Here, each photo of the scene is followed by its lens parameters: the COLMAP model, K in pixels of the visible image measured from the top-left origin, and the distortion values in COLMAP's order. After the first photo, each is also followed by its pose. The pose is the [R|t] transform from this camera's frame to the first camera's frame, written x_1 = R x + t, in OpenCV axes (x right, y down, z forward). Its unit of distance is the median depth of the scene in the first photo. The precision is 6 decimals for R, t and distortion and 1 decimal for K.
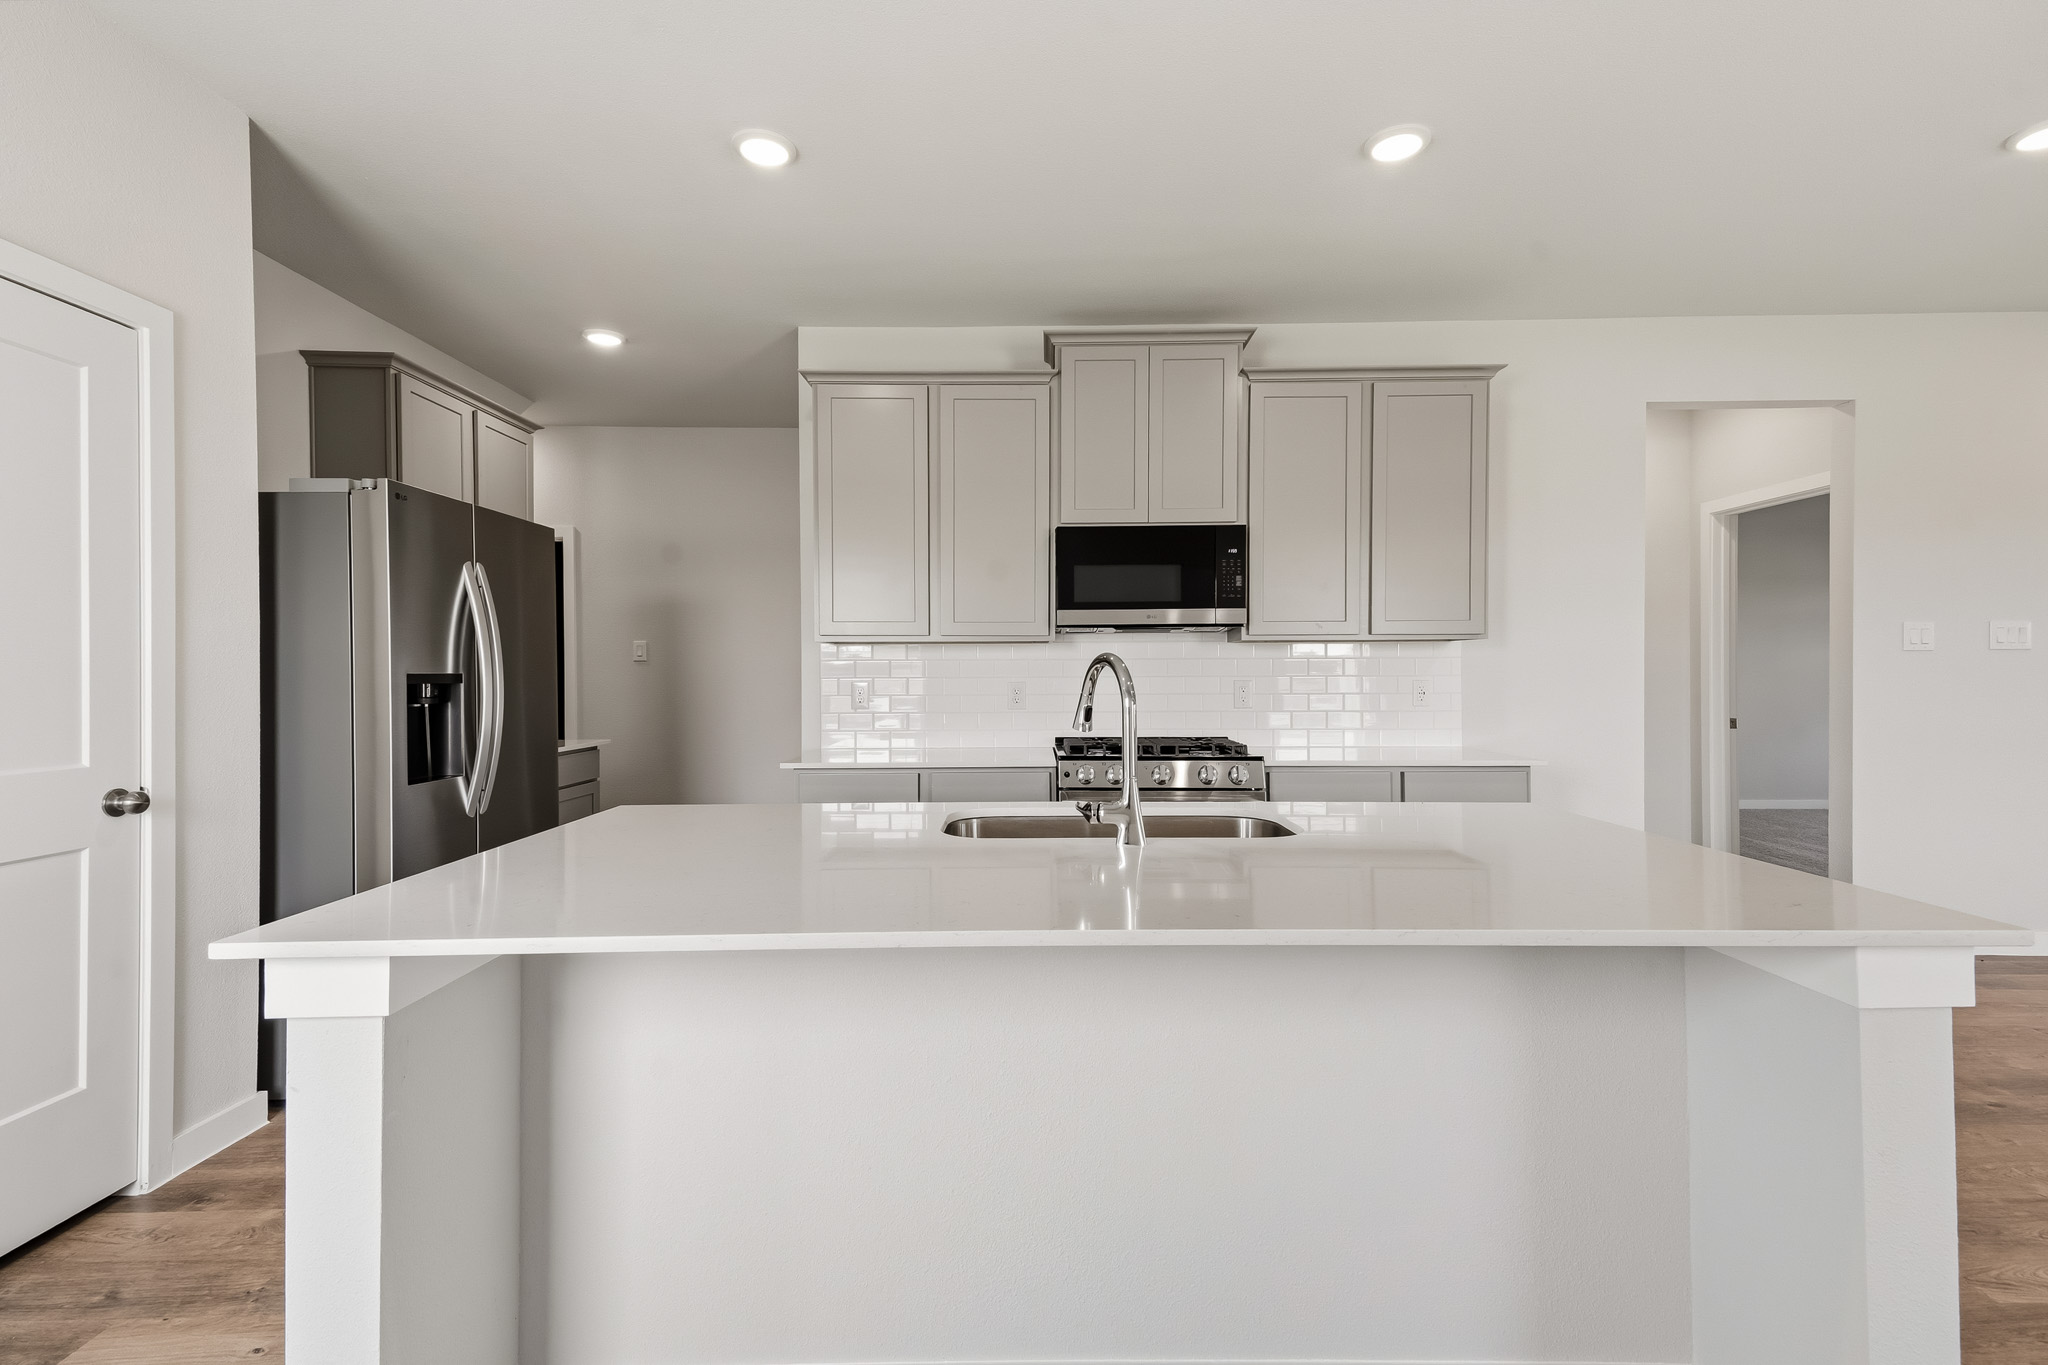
lens RADIAL K [[911.6, 0, 1042.1], [0, 911.6, 682.8], [0, 0, 1]] dist [0.028647, -0.003122]
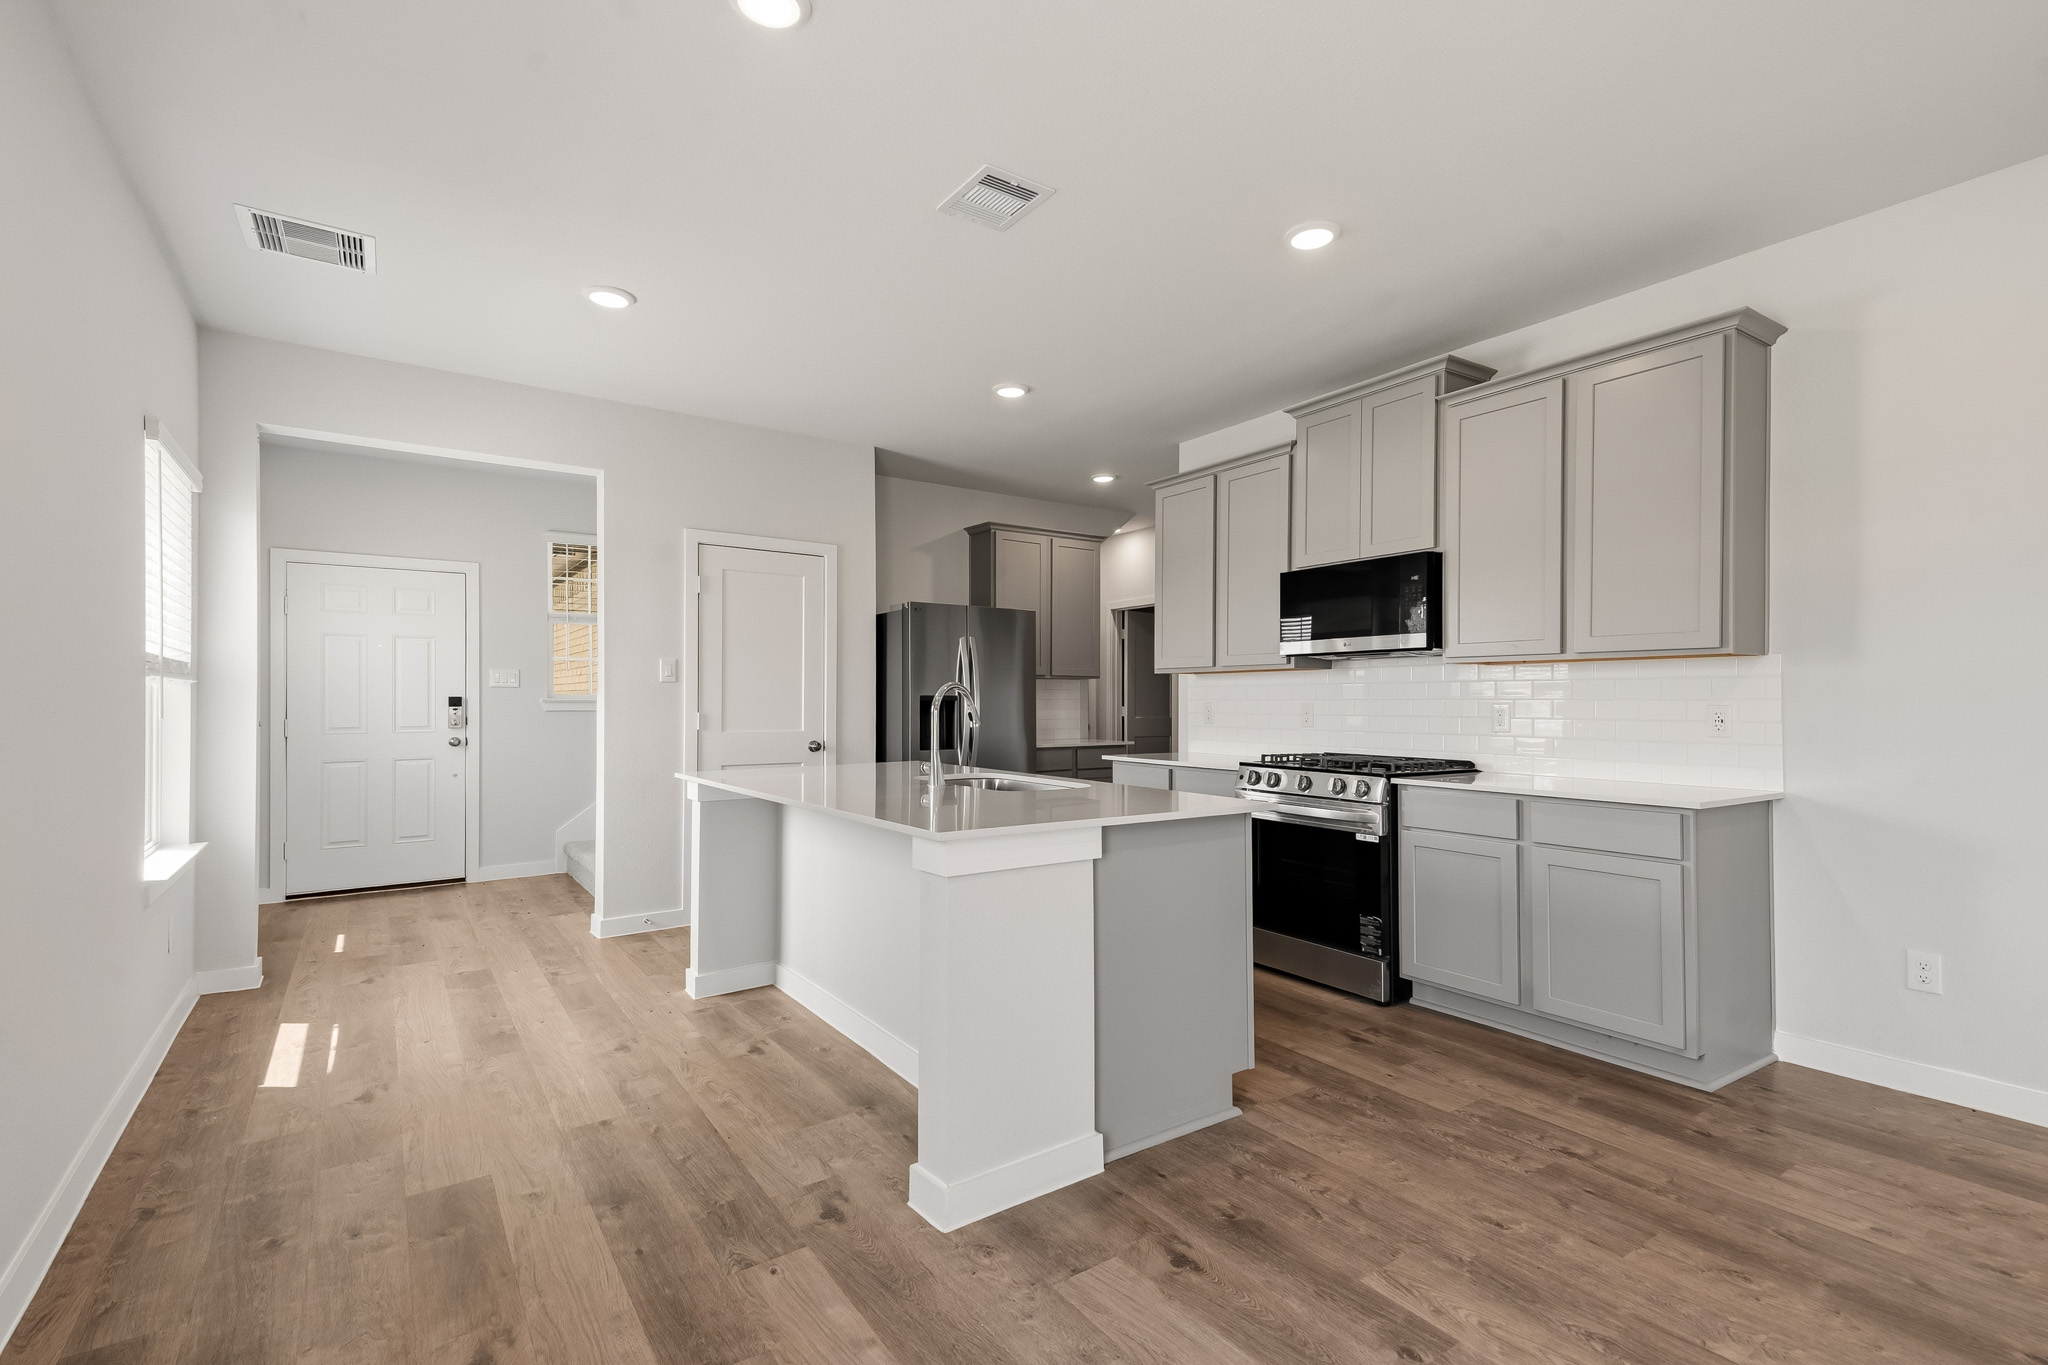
lens RADIAL K [[911.6, 0, 1036.0], [0, 911.6, 684.3], [0, 0, 1]] dist [0.028647, -0.003122]
pose [[0.569142, -0.010134, -0.822177, 0.811529], [-0.011078, 0.999739, -0.019991, 0.001735], [0.822165, 0.020486, 0.568881, 0.051616]]
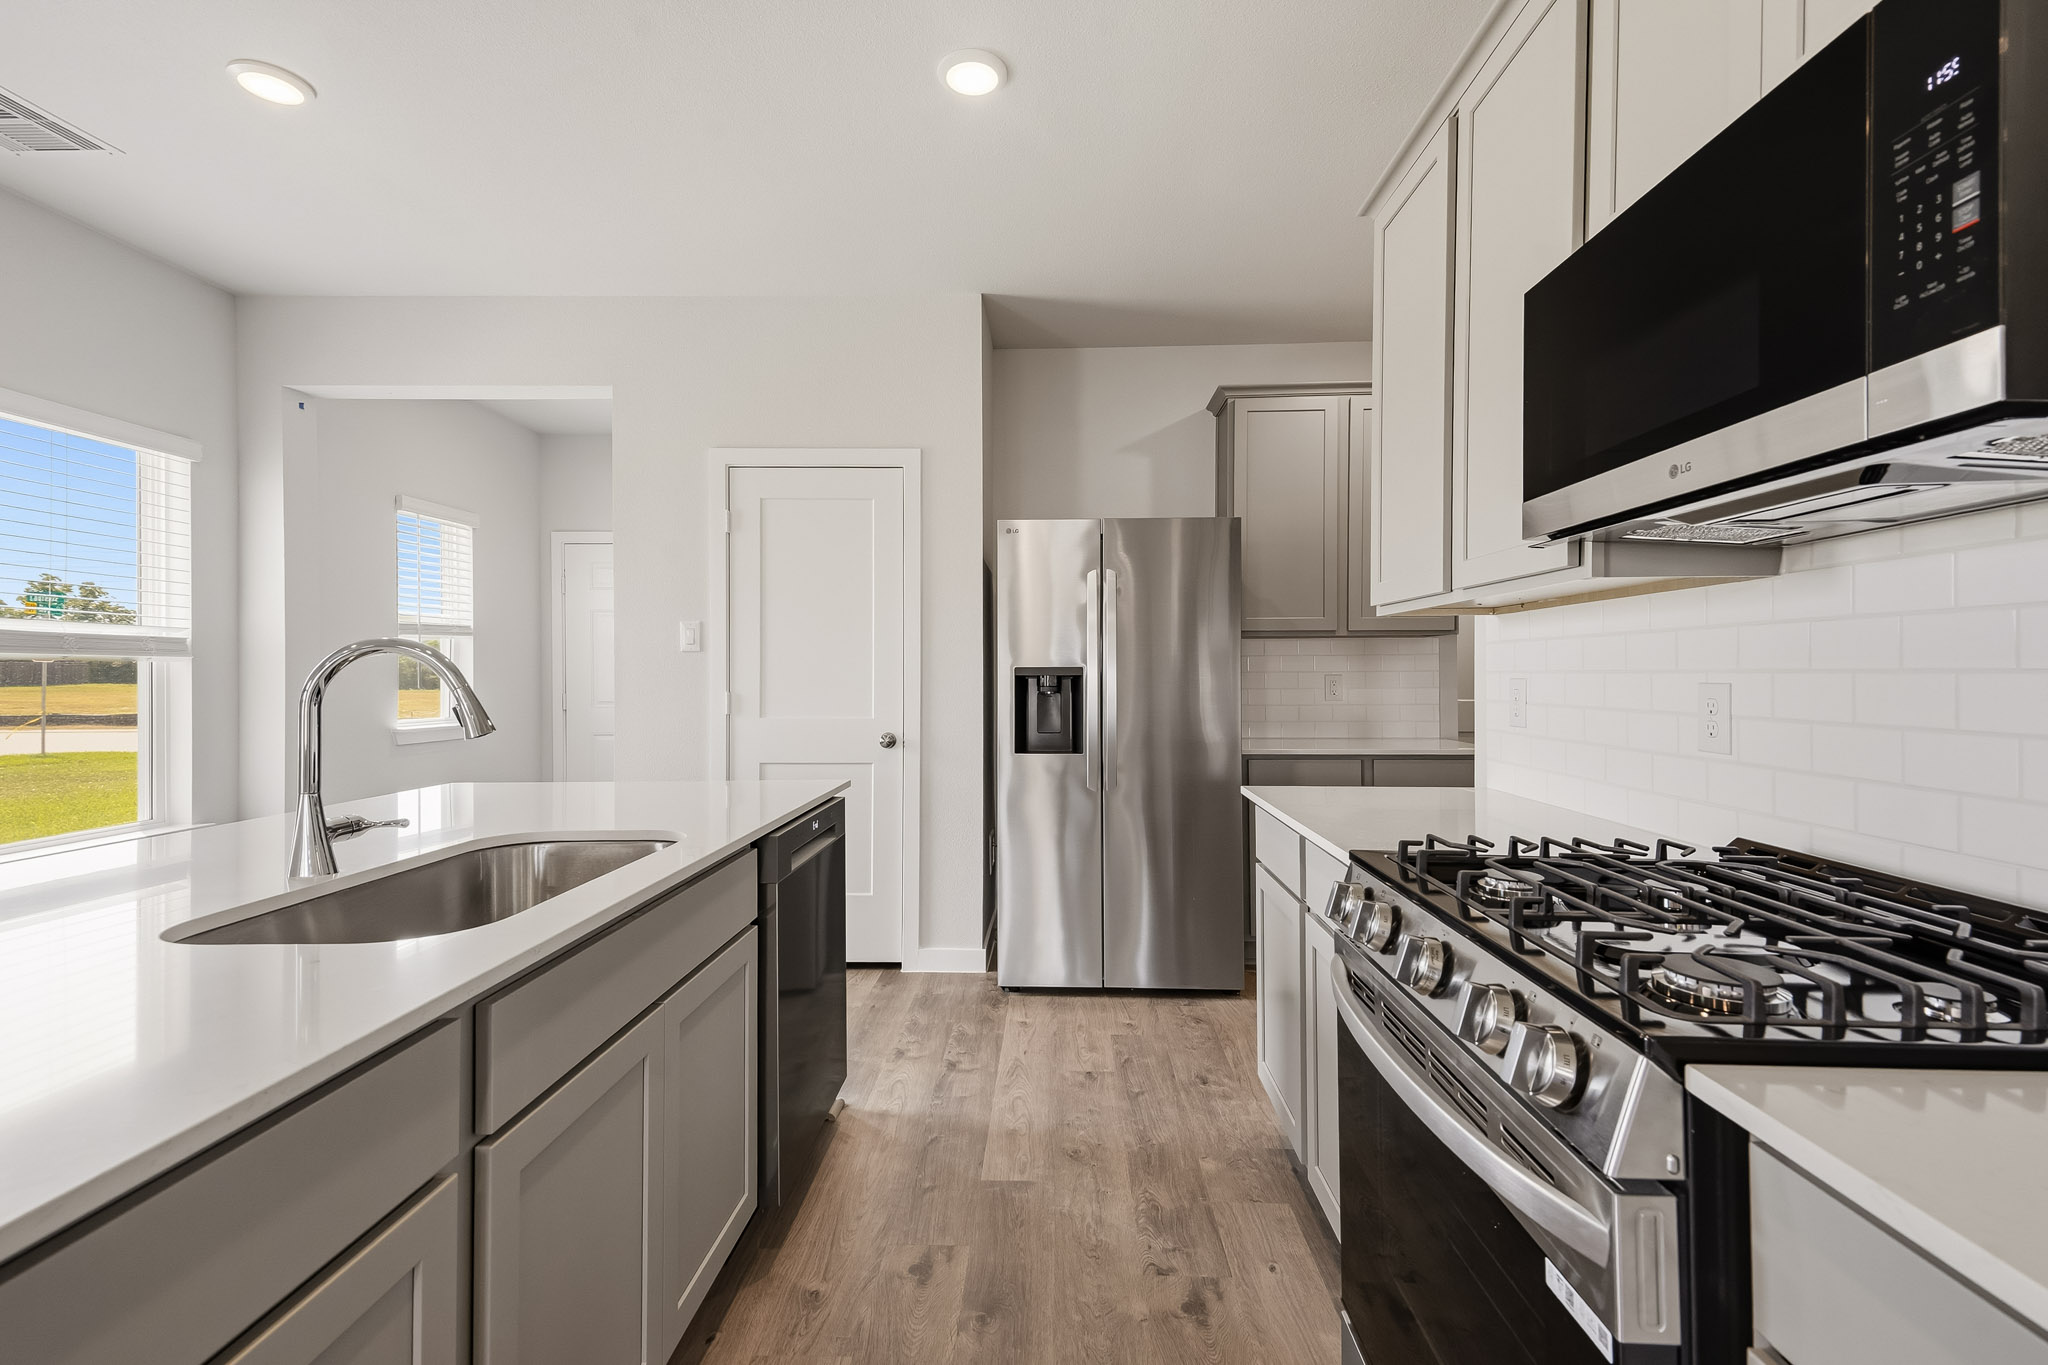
lens RADIAL K [[911.6, 0, 1038.5], [0, 911.6, 677.7], [0, 0, 1]] dist [0.028647, -0.003122]
pose [[-0.033895, 0.012143, -0.999352, 0.424132], [-0.005290, 0.999910, 0.012329, -0.008223], [0.999411, 0.005704, -0.033827, 0.791272]]
